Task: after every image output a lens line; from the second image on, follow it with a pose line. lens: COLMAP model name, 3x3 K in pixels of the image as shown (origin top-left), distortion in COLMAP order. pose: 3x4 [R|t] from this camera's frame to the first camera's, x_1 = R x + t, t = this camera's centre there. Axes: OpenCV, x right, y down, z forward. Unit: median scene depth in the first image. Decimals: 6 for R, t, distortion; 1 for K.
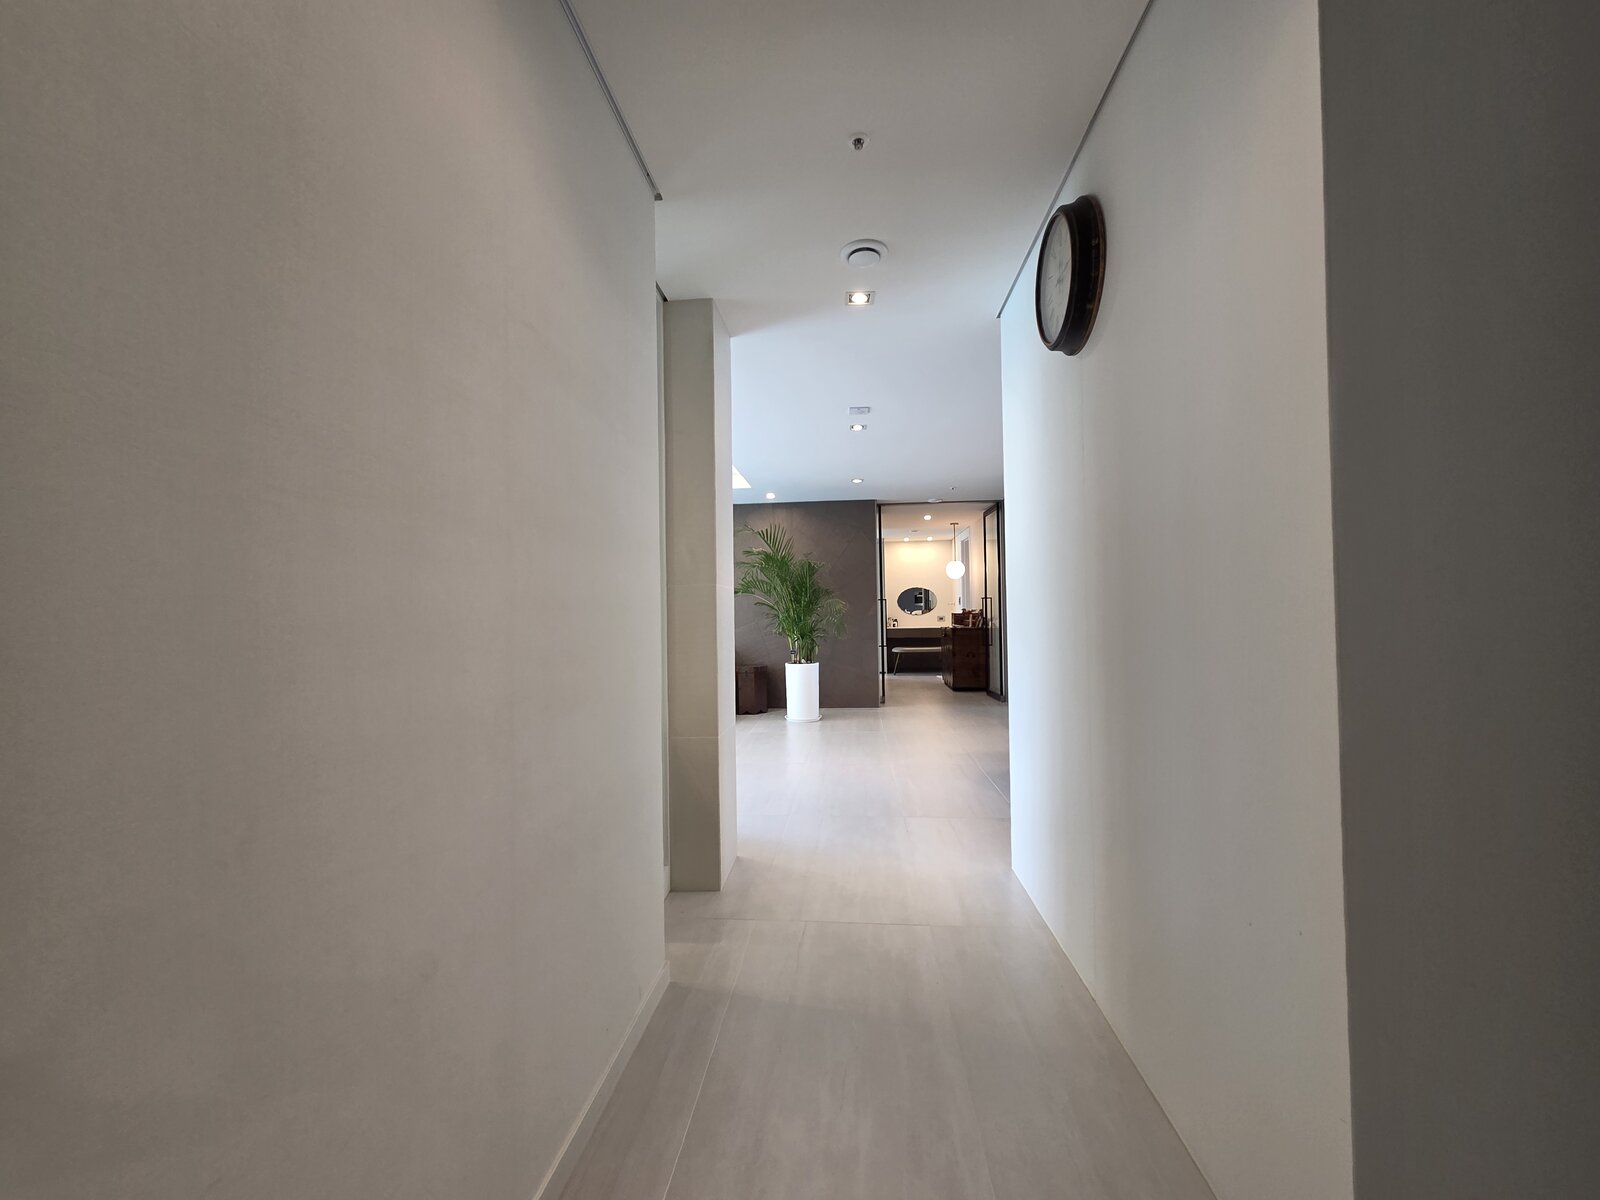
lens RADIAL K [[658.6, 0, 792.5], [0, 658.6, 590.8], [0, 0, 1]] dist [0.005345, -0.000242]
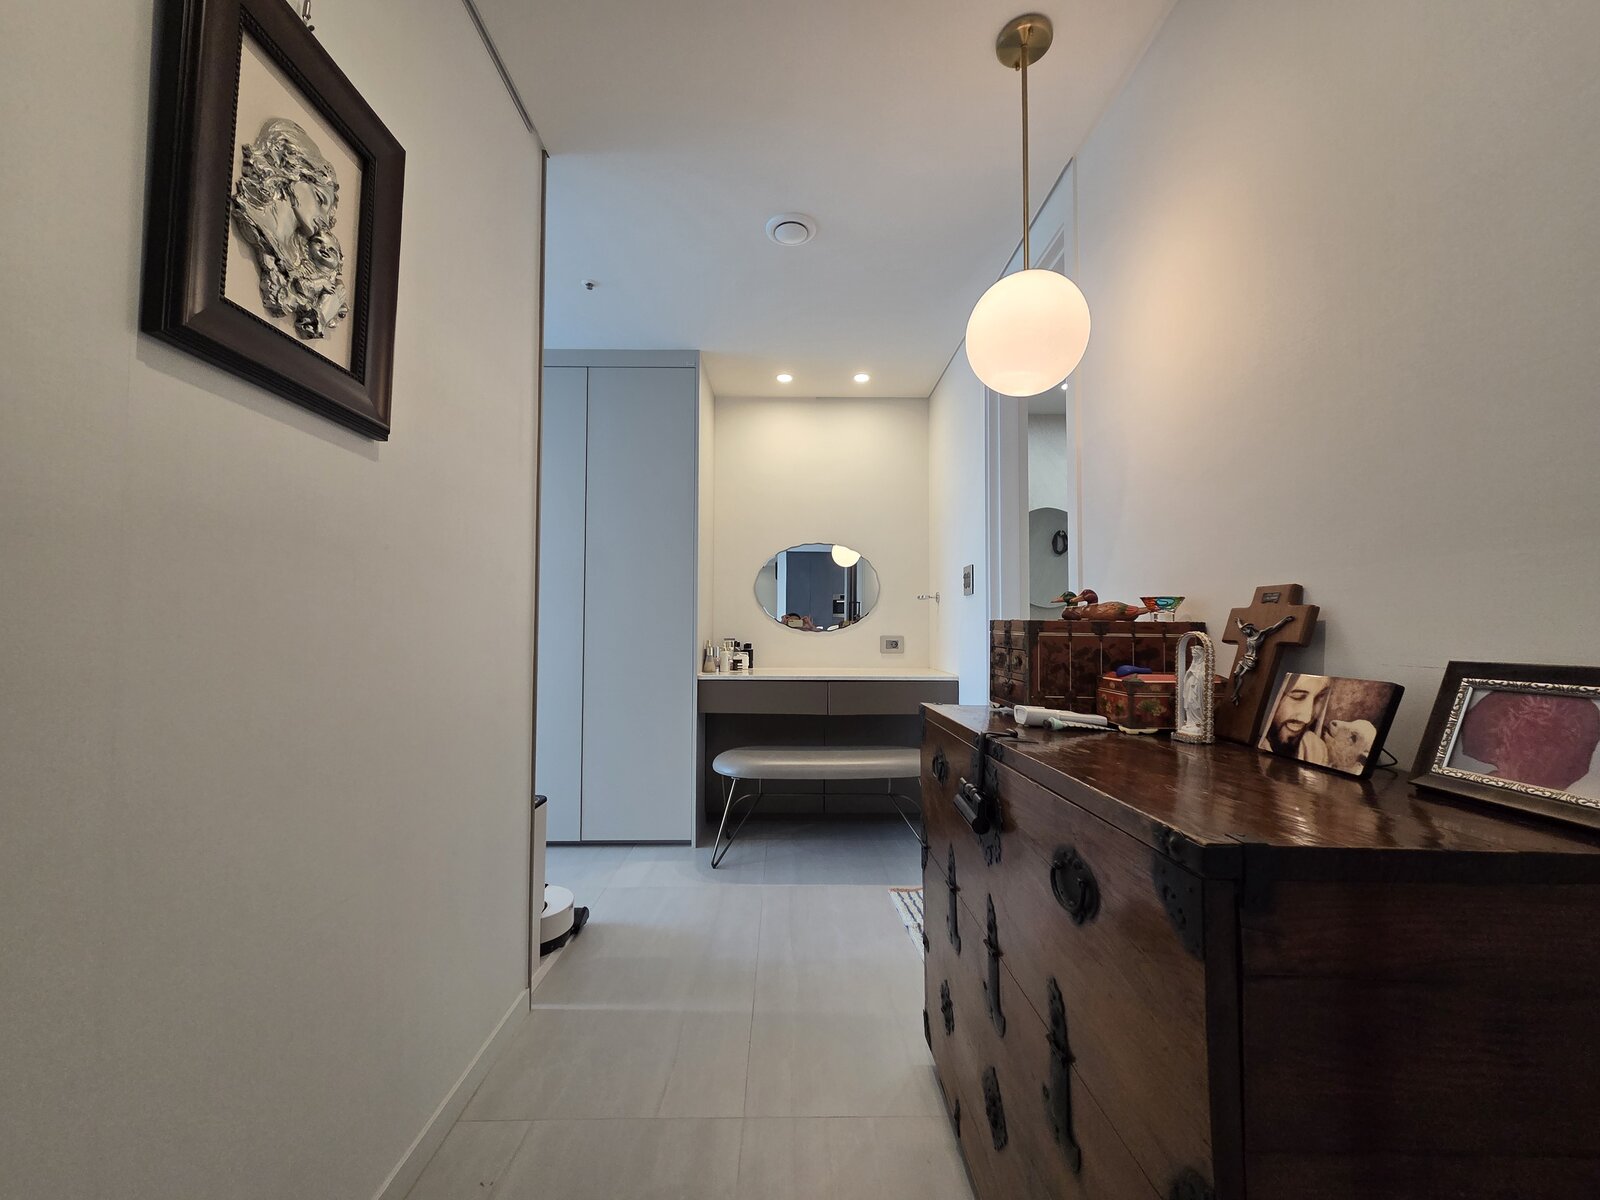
lens RADIAL K [[658.6, 0, 800.2], [0, 658.6, 594.3], [0, 0, 1]] dist [0.005345, -0.000242]
pose [[0.992771, 0.022356, 0.117922, 0.149666], [-0.019721, 0.999530, -0.023461, 0.027387], [-0.118391, 0.020966, 0.992746, 0.717139]]
